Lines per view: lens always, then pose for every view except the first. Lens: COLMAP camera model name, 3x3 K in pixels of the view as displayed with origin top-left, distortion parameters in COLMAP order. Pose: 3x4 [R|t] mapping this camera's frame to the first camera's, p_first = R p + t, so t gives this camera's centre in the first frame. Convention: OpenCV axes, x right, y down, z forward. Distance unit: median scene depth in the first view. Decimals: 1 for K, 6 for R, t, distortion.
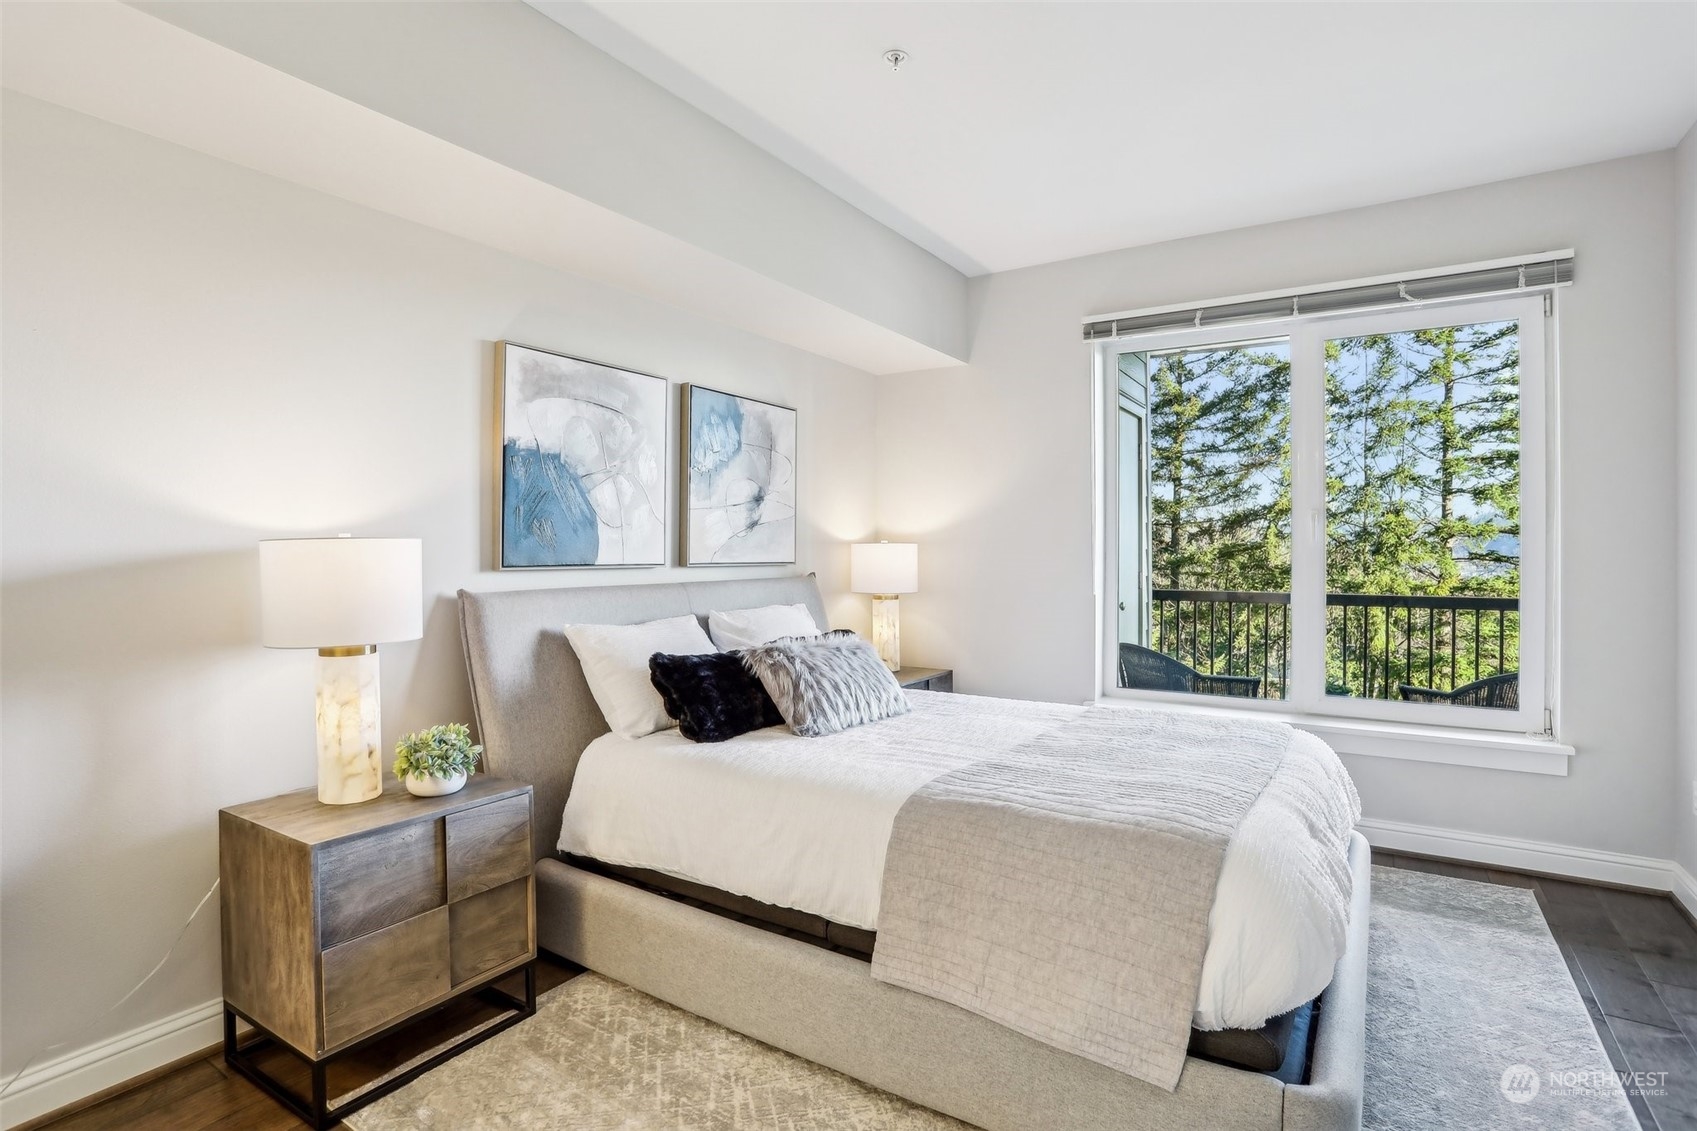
lens RADIAL K [[846.6, 0, 853.7], [0, 846.6, 557.9], [0, 0, 1]] dist [-0.071345, 0.027288]
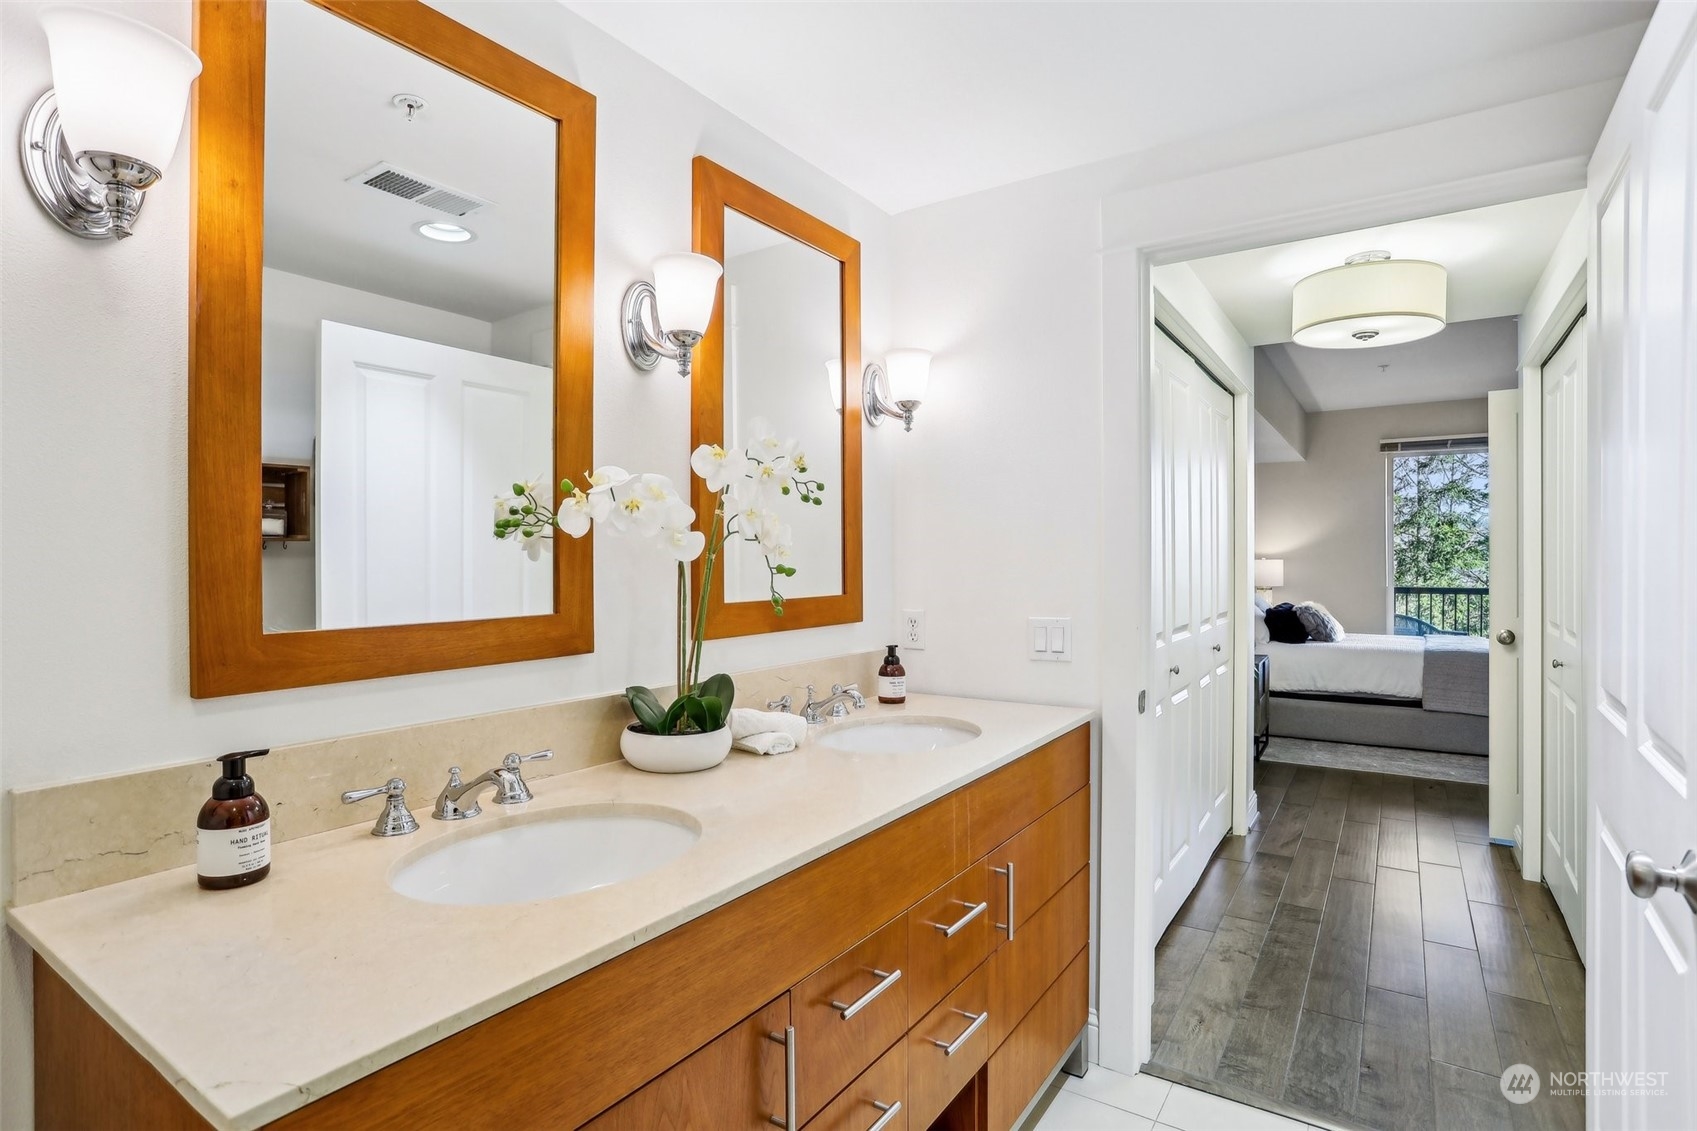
lens RADIAL K [[858.4, 0, 853.9], [0, 858.4, 559.9], [0, 0, 1]] dist [-0.015619, 0.000815]
pose [[0.999997, 0.002278, -0.001134, -0.889365], [-0.002282, 0.999994, -0.002766, -0.009840], [0.001128, 0.002768, 0.999996, -0.909546]]
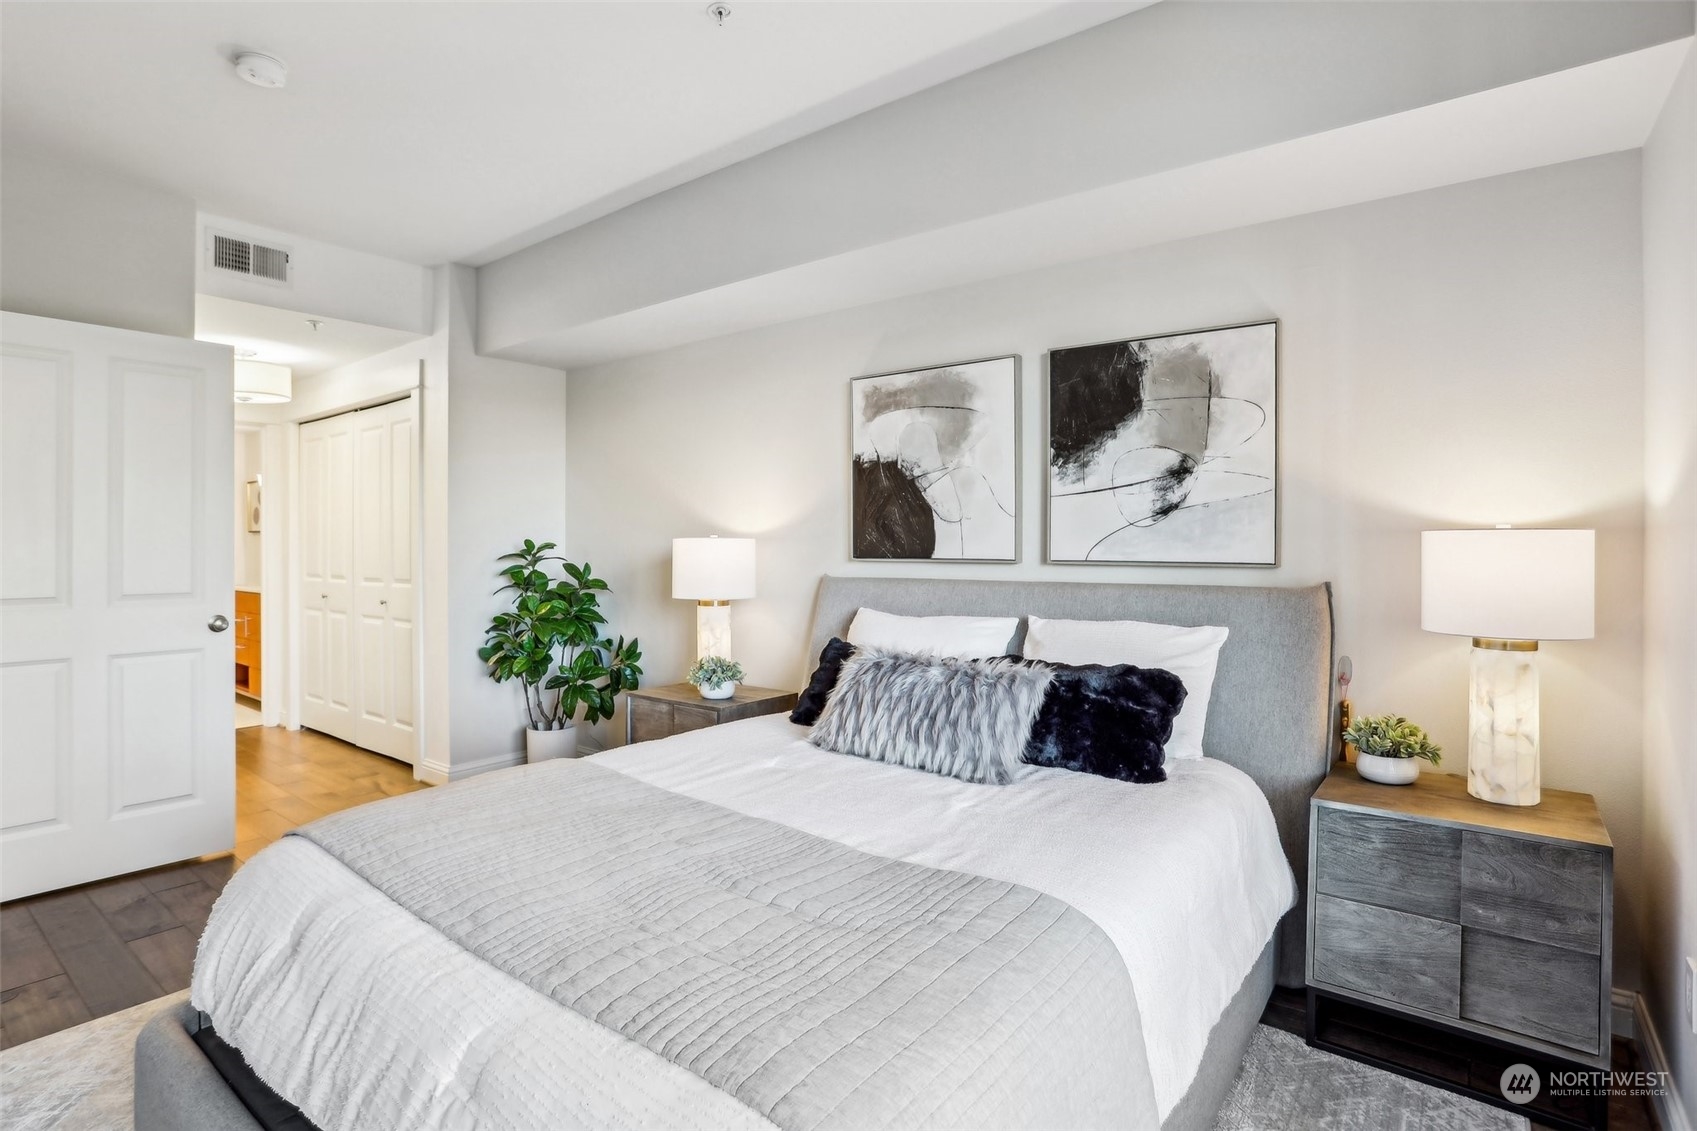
lens RADIAL K [[846.6, 0, 848.5], [0, 846.6, 554.4], [0, 0, 1]] dist [-0.071345, 0.027288]
pose [[-0.071250, 0.011557, -0.997392, 0.922516], [-0.006647, 0.999905, 0.012061, -0.011555], [0.997436, 0.007489, -0.071166, 1.176249]]
